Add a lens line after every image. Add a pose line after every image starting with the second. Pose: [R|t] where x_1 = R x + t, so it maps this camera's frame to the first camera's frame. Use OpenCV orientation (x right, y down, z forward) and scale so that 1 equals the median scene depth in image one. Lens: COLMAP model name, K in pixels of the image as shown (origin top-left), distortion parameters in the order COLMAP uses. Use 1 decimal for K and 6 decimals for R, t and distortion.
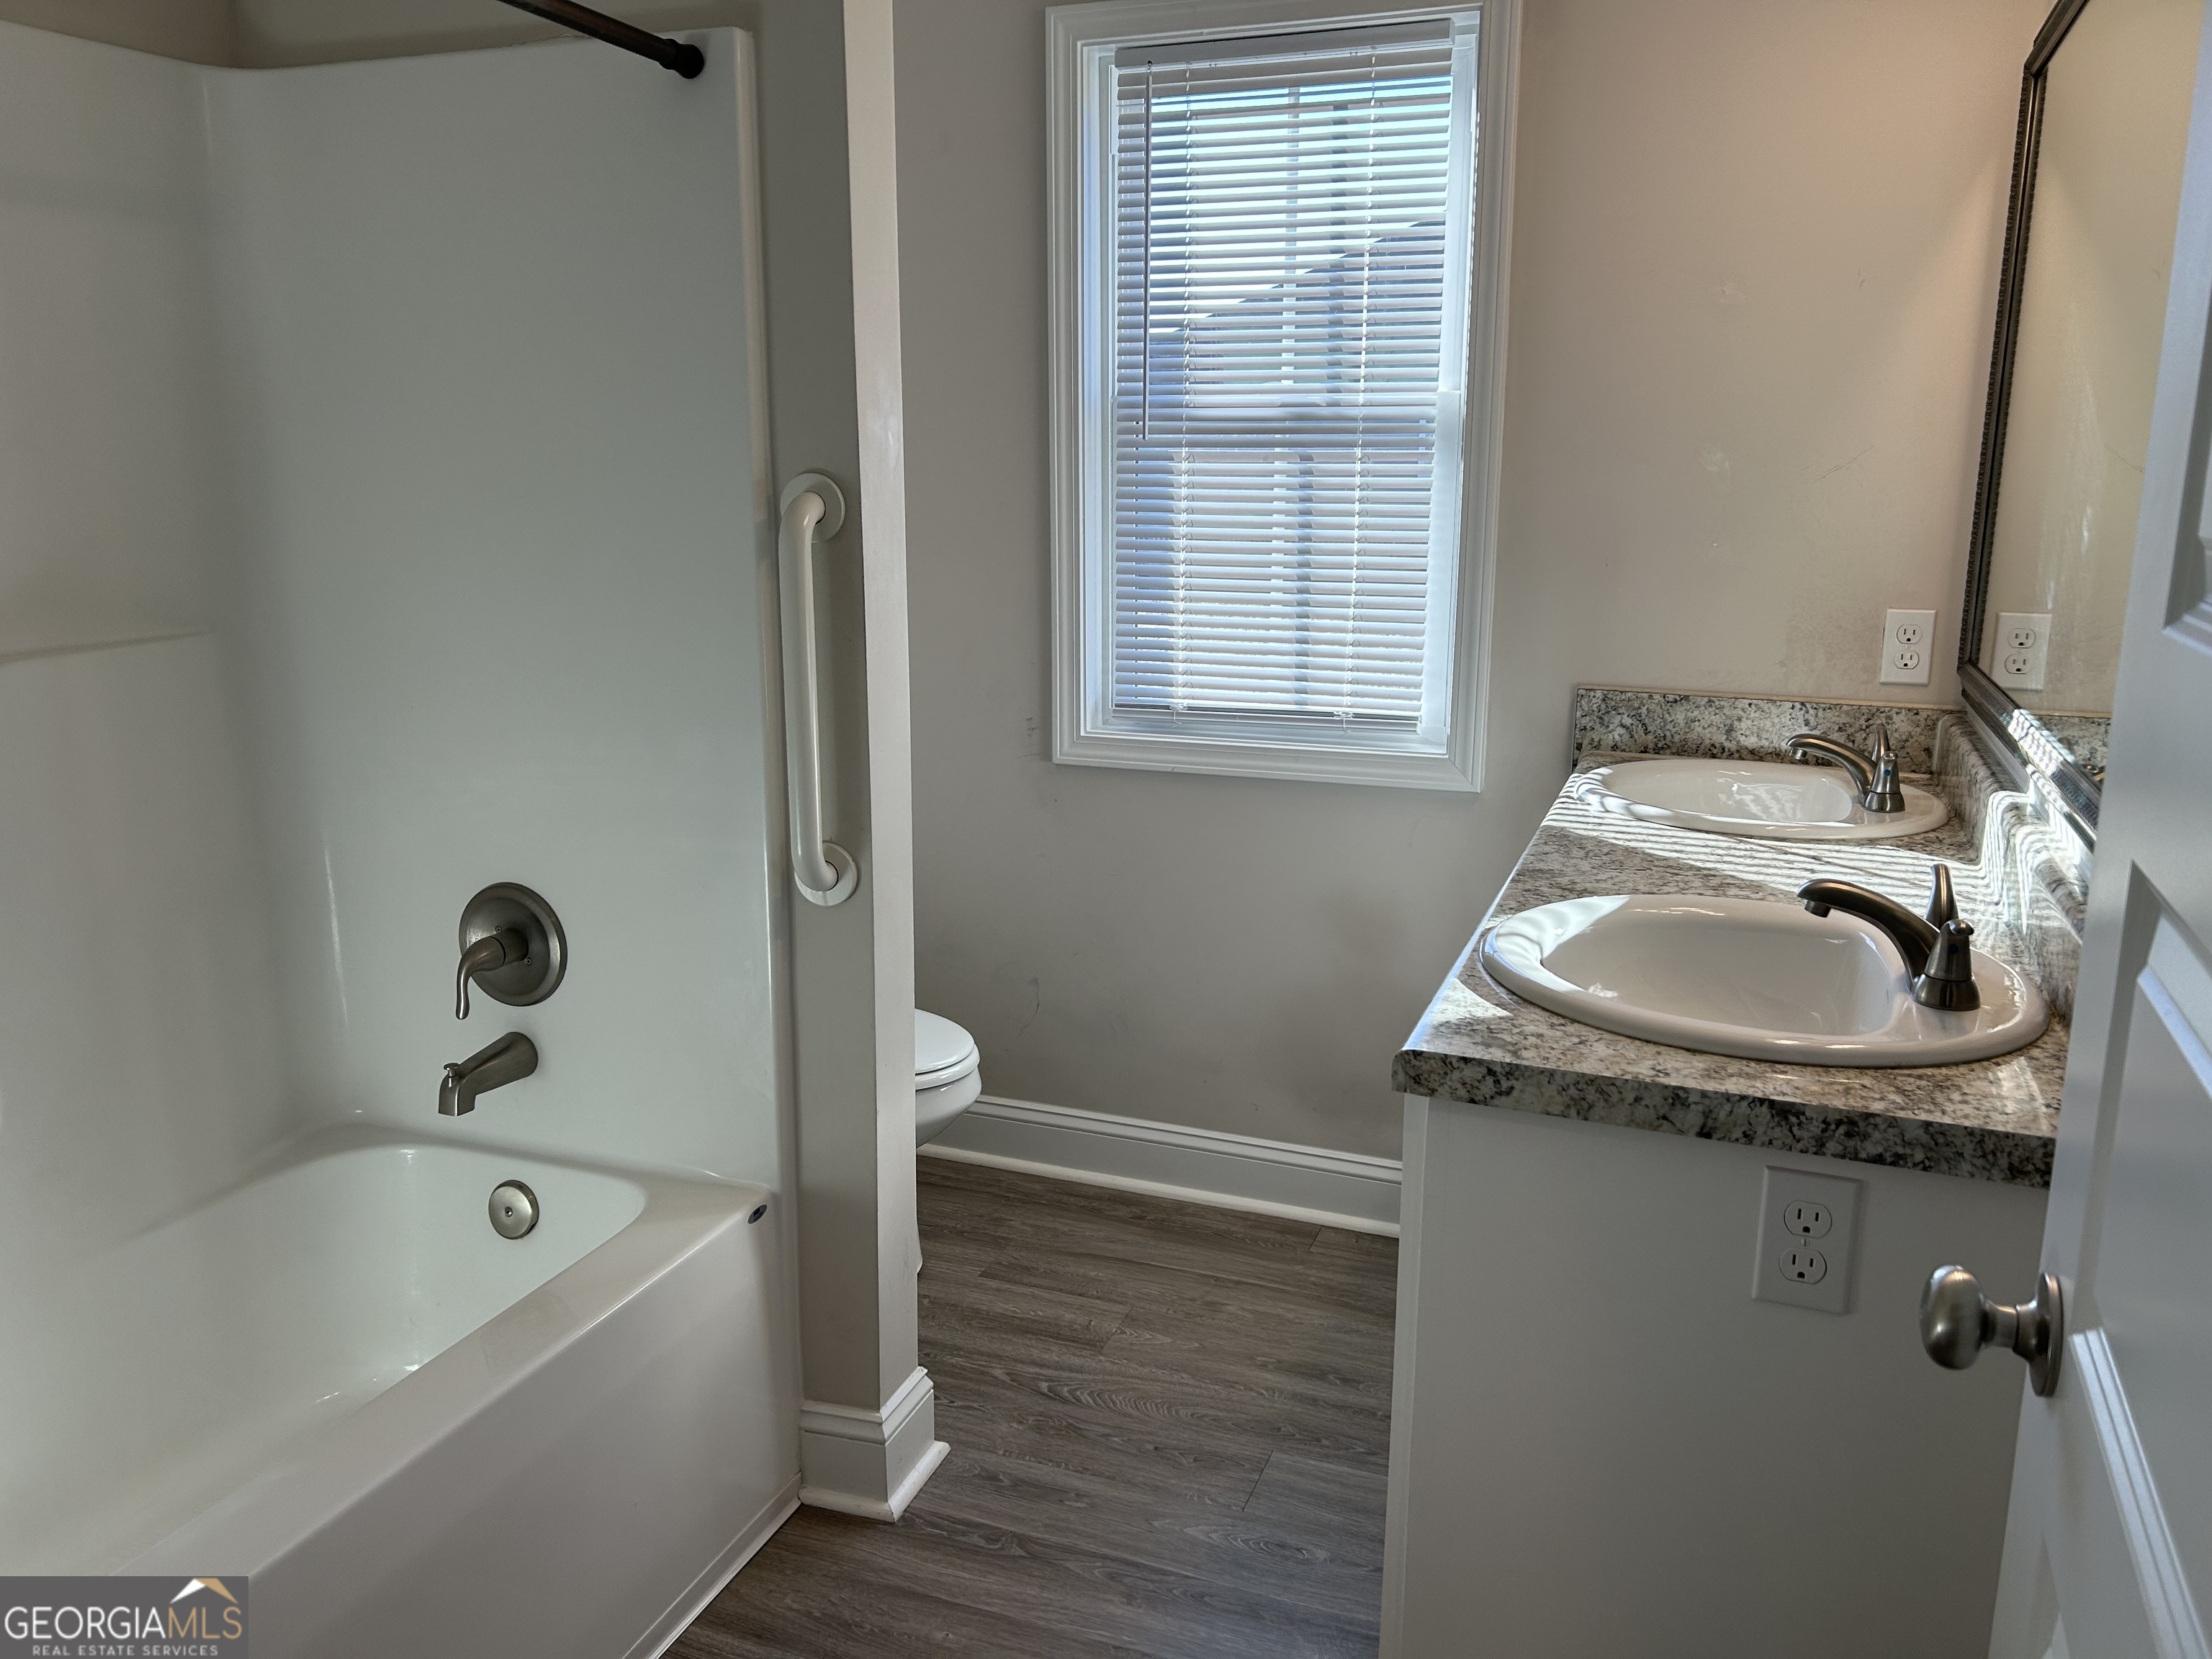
lens RADIAL K [[1664.3, 0, 1119.4], [0, 1664.3, 830.6], [0, 0, 1]] dist [0.061645, -0.067962]
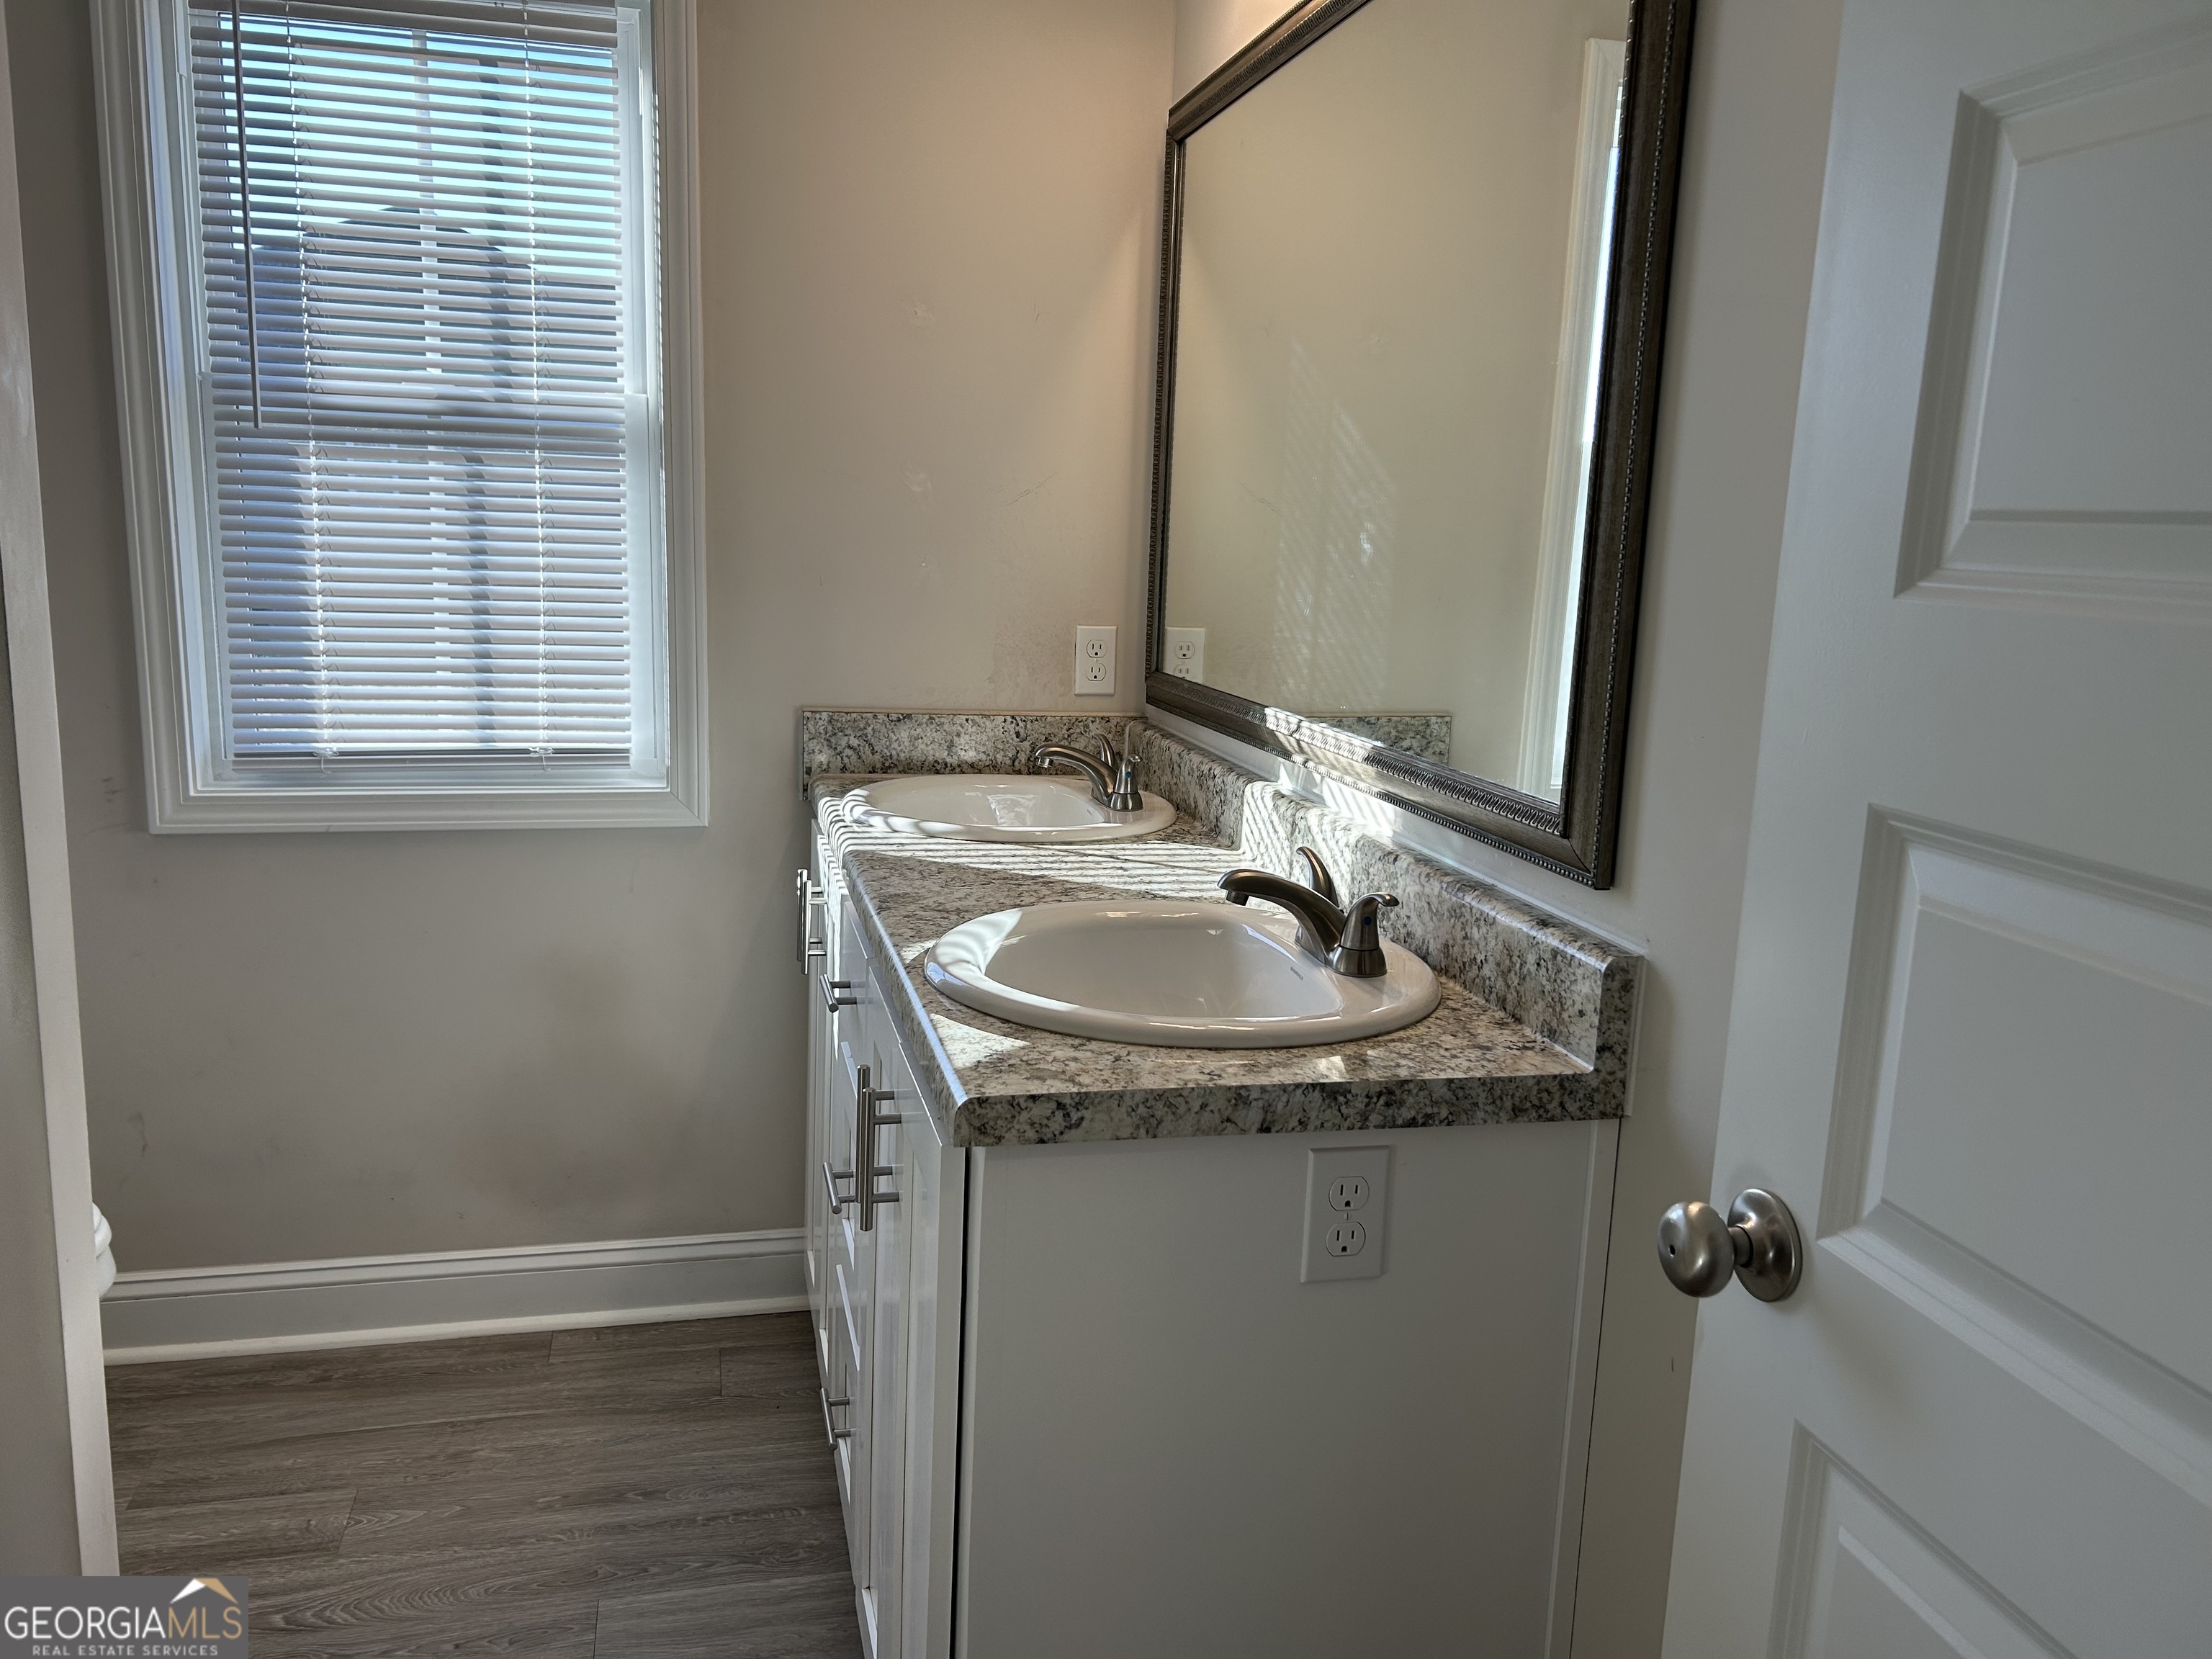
lens RADIAL K [[1664.3, 0, 1091.9], [0, 1664.3, 843.5], [0, 0, 1]] dist [0.061645, -0.067962]
pose [[0.826844, -0.084524, 0.556045, -0.135335], [0.093467, 0.995546, 0.012345, -0.005051], [-0.554611, 0.041765, 0.831061, 0.111249]]
